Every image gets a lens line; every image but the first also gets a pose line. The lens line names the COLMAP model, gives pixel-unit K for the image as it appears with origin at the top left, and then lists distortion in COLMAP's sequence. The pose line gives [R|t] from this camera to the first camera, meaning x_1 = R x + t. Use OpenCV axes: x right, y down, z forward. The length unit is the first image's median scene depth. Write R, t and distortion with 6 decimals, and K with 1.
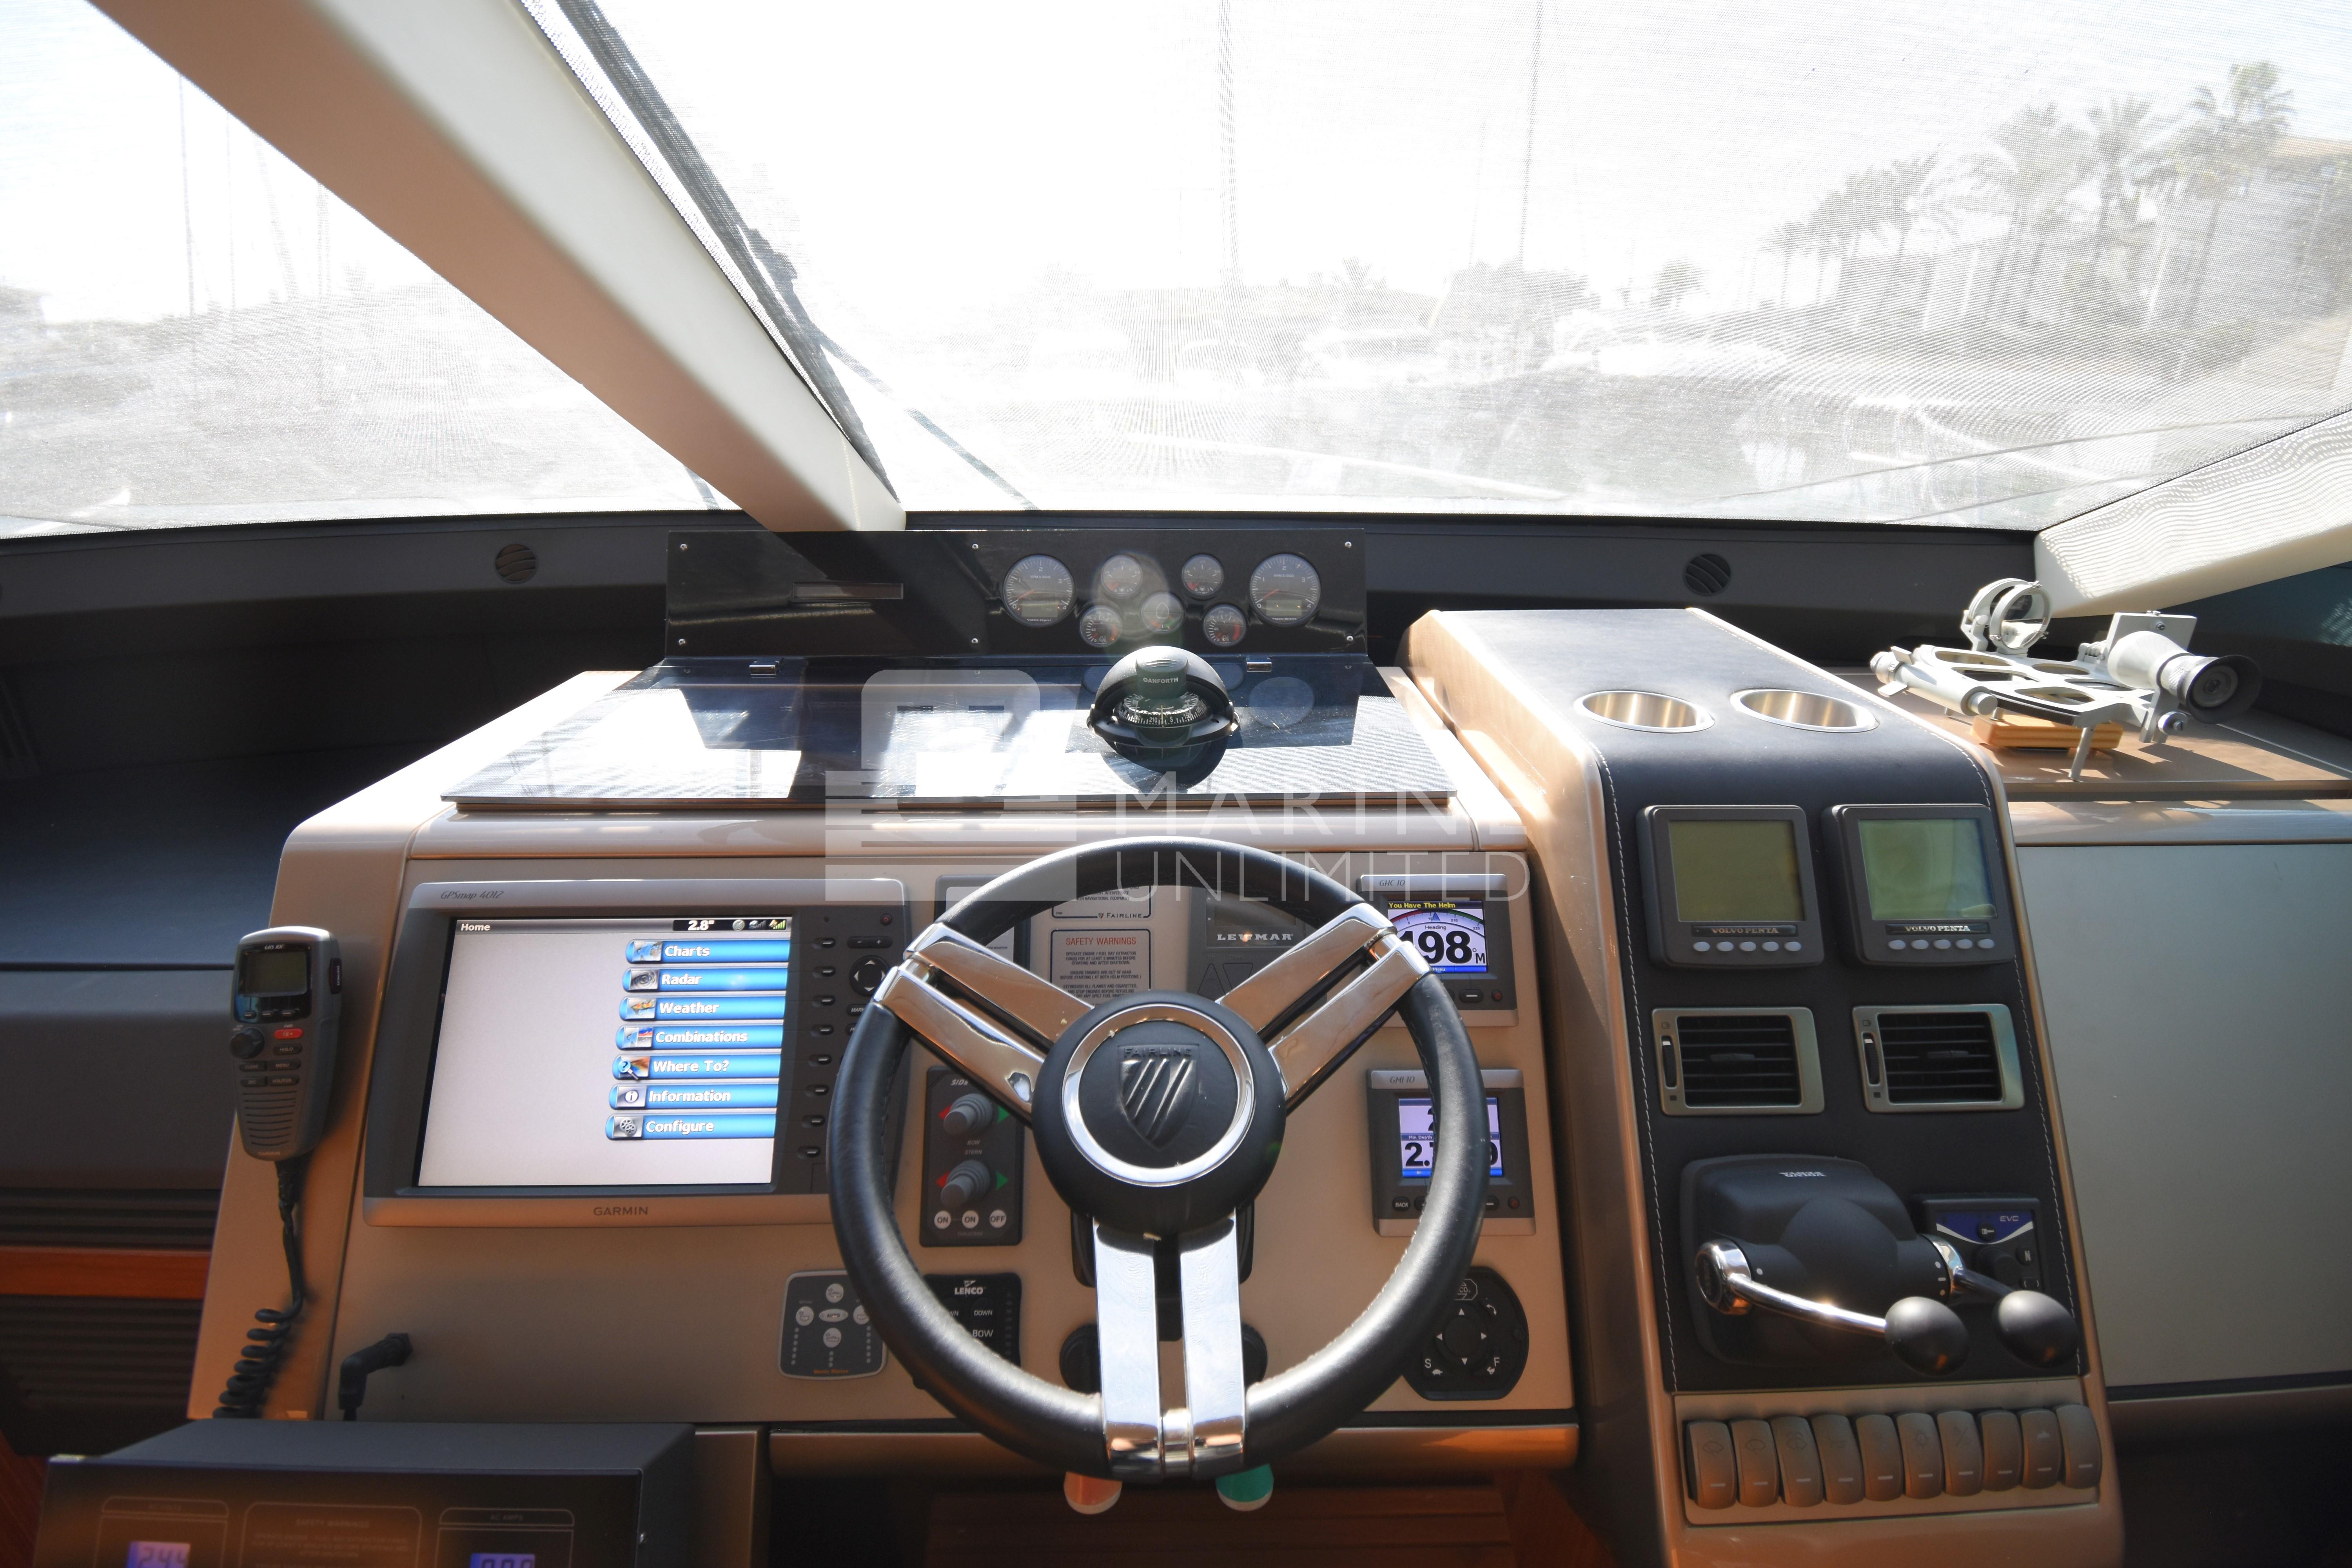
lens RADIAL K [[1072.1, 0, 1185.1], [0, 1072.1, 785.5], [0, 0, 1]] dist [0.004146, -0.014217]
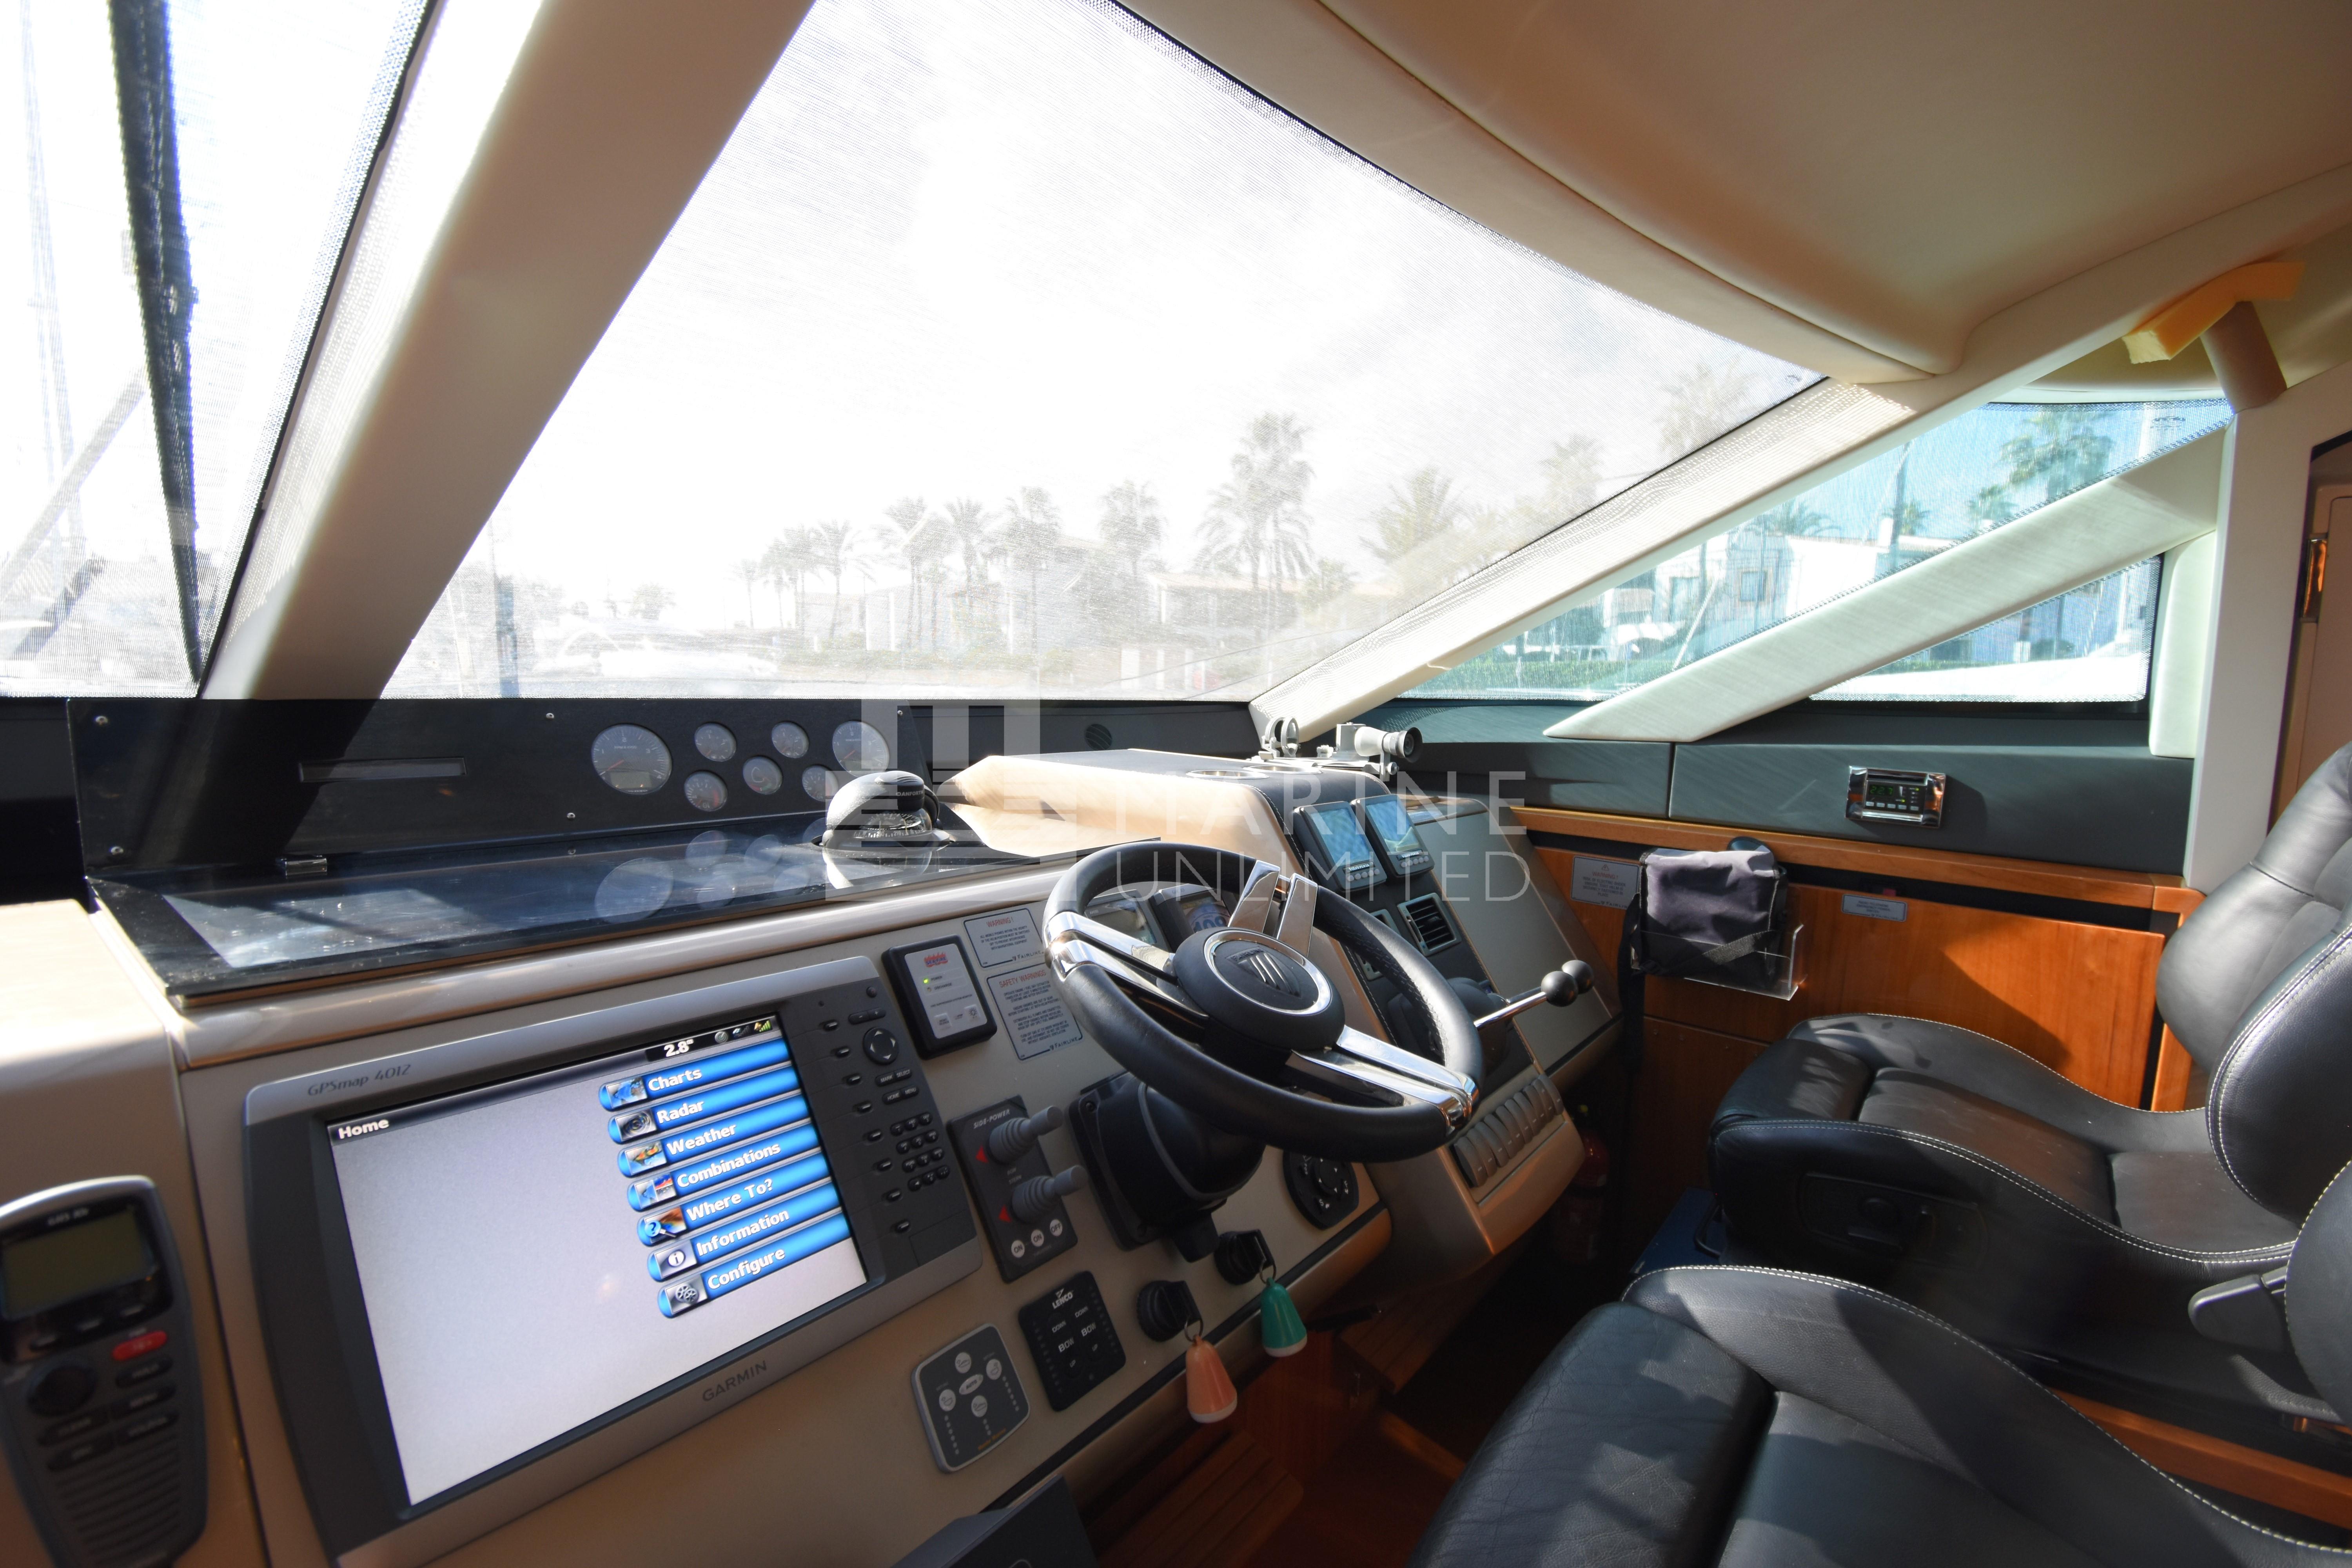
lens RADIAL K [[1072.1, 0, 1167.7], [0, 1072.1, 791.7], [0, 0, 1]] dist [0.004146, -0.014217]
pose [[0.629640, -0.054376, 0.774982, -0.865642], [0.263481, 0.953372, -0.147174, 0.164945], [-0.730843, 0.296859, 0.614608, 0.118662]]
